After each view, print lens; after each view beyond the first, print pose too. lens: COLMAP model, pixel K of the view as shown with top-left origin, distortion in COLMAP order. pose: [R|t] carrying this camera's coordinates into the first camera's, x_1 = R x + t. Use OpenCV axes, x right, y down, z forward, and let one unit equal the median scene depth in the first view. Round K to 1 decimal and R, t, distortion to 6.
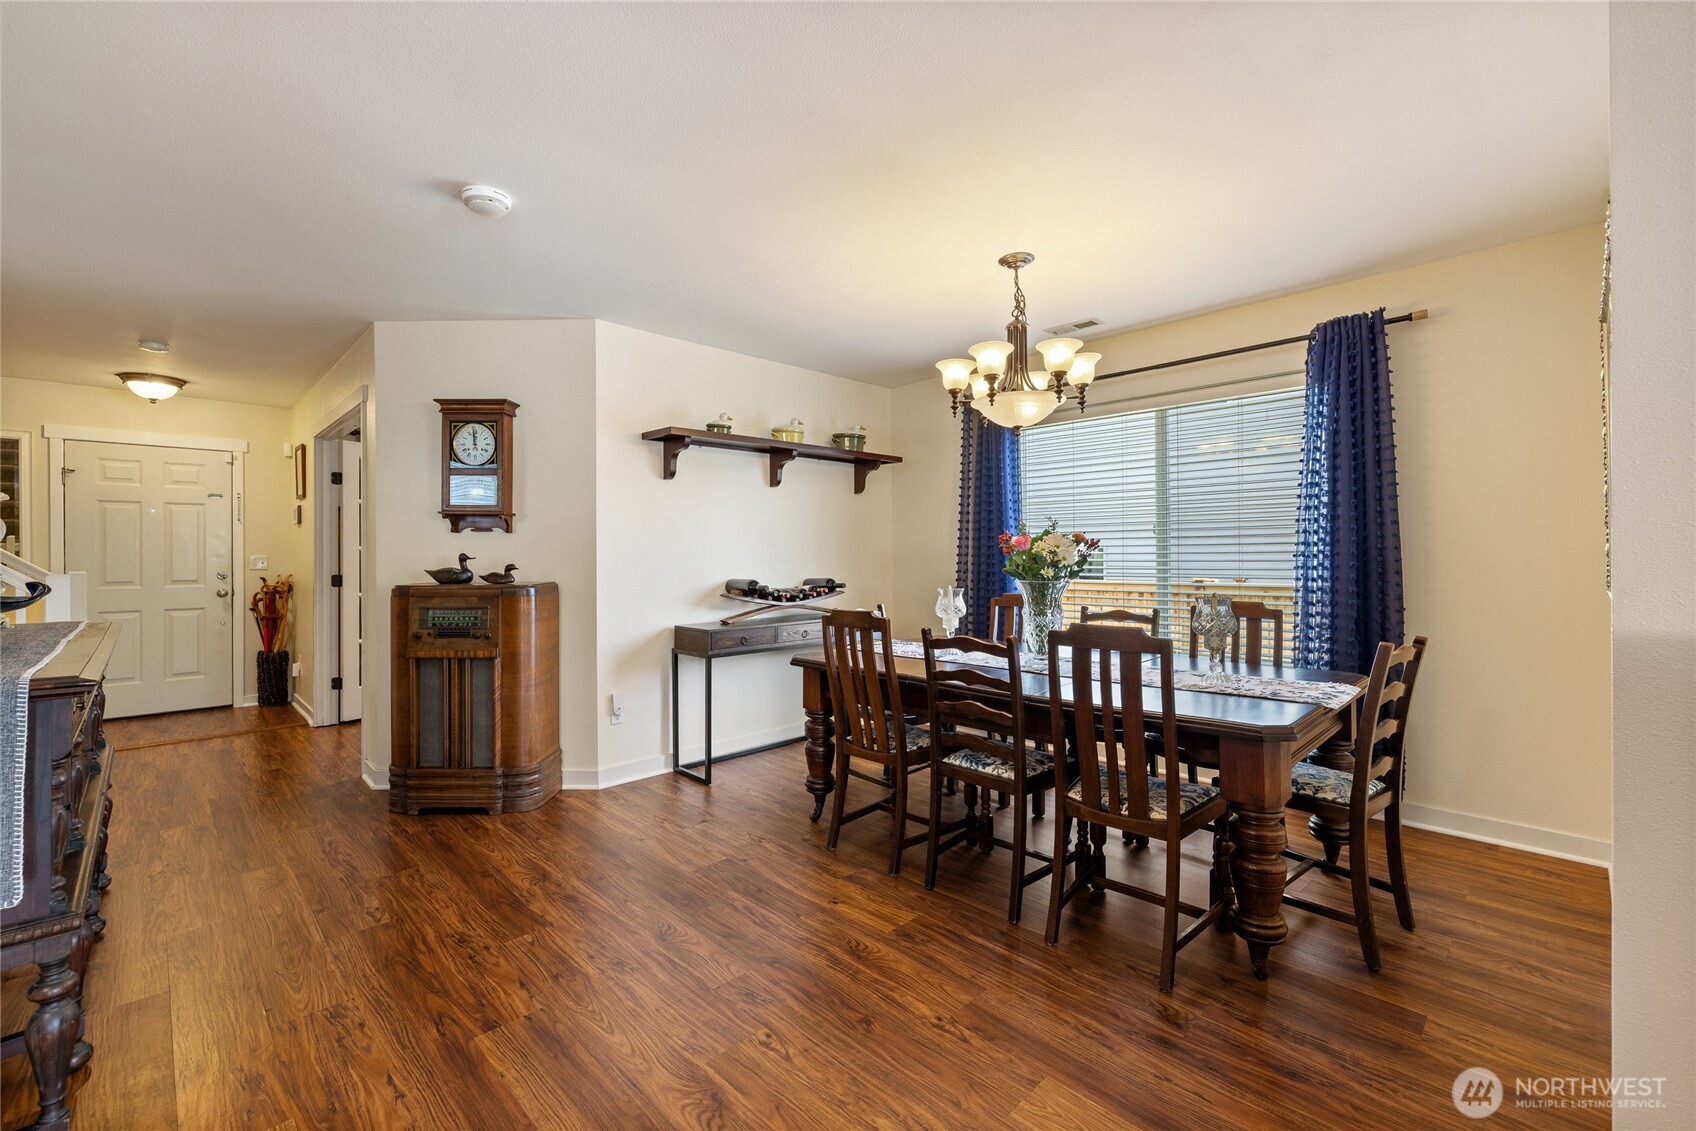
lens RADIAL K [[725.9, 0, 809.3], [0, 725.9, 549.1], [0, 0, 1]] dist [-0.000506, -0.000223]
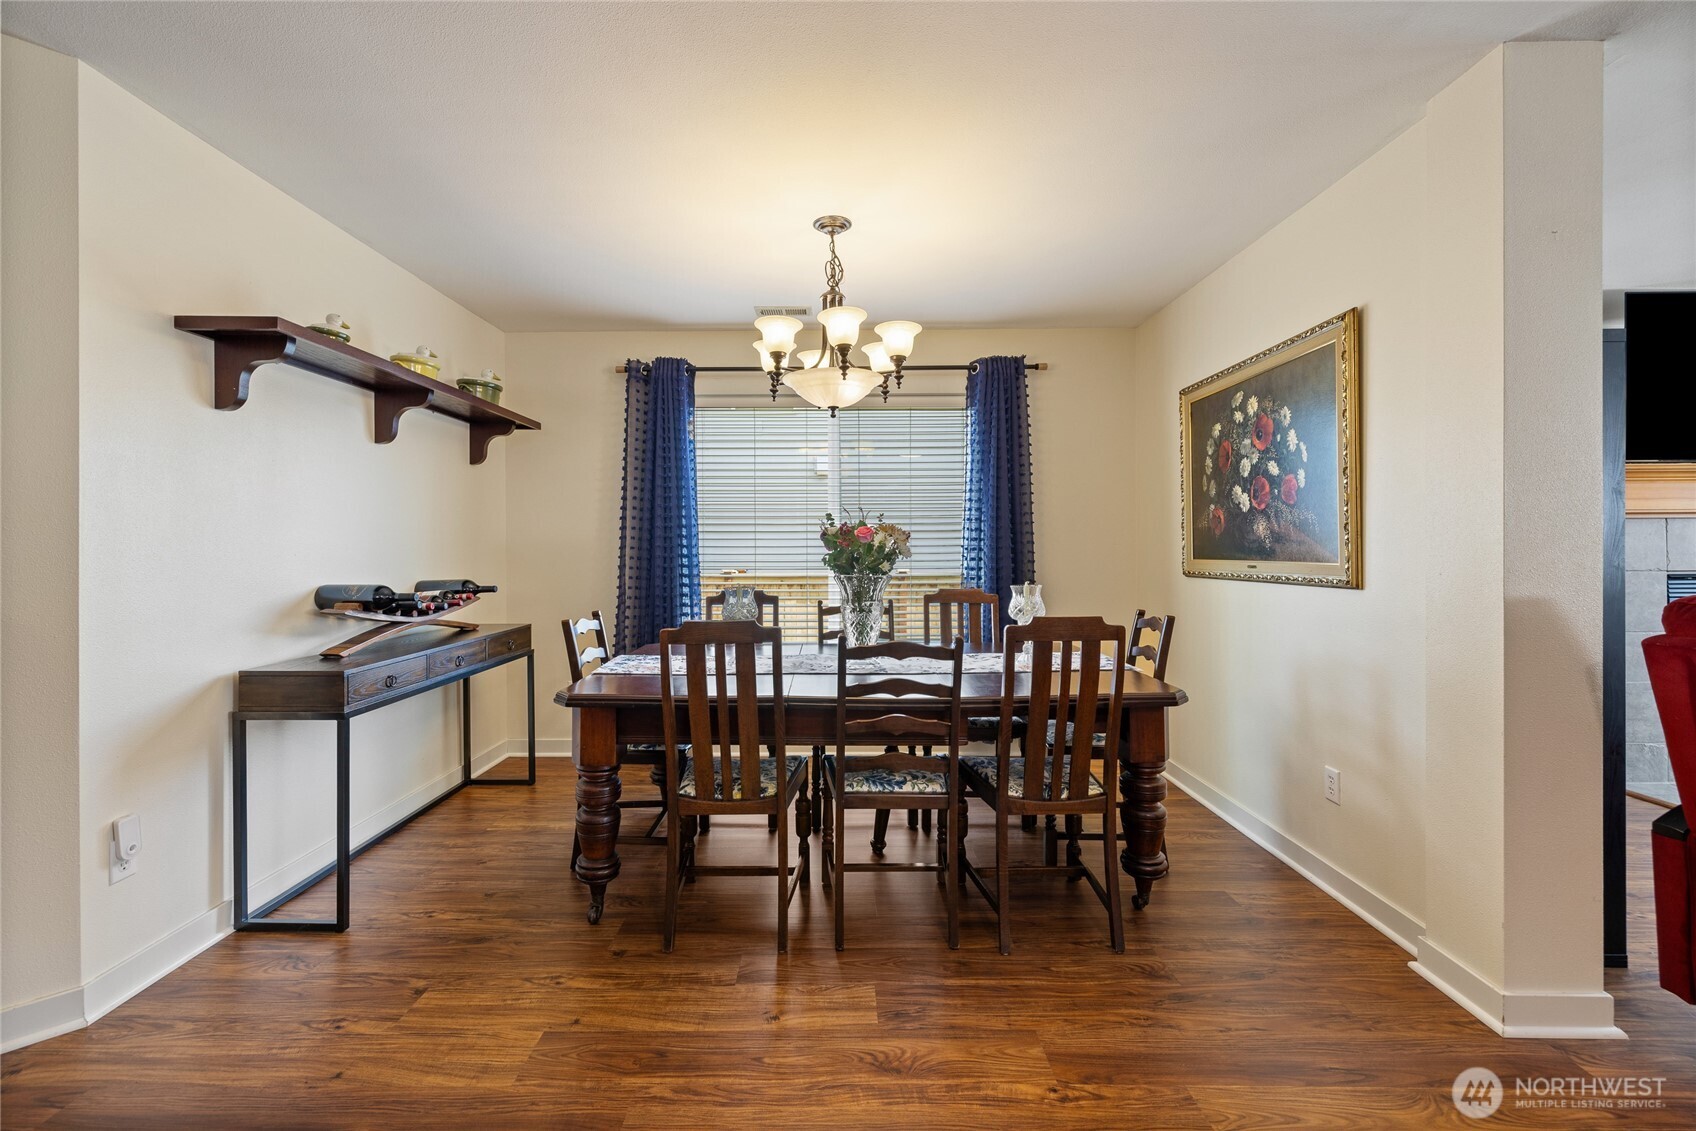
lens RADIAL K [[731.5, 0, 842.5], [0, 731.5, 544.3], [0, 0, 1]] dist [0.000240, -0.000256]
pose [[0.680296, 0.006692, 0.732907, -0.292425], [-0.008702, 0.999962, -0.001052, 0.003828], [-0.732886, -0.005662, 0.680328, 0.280831]]
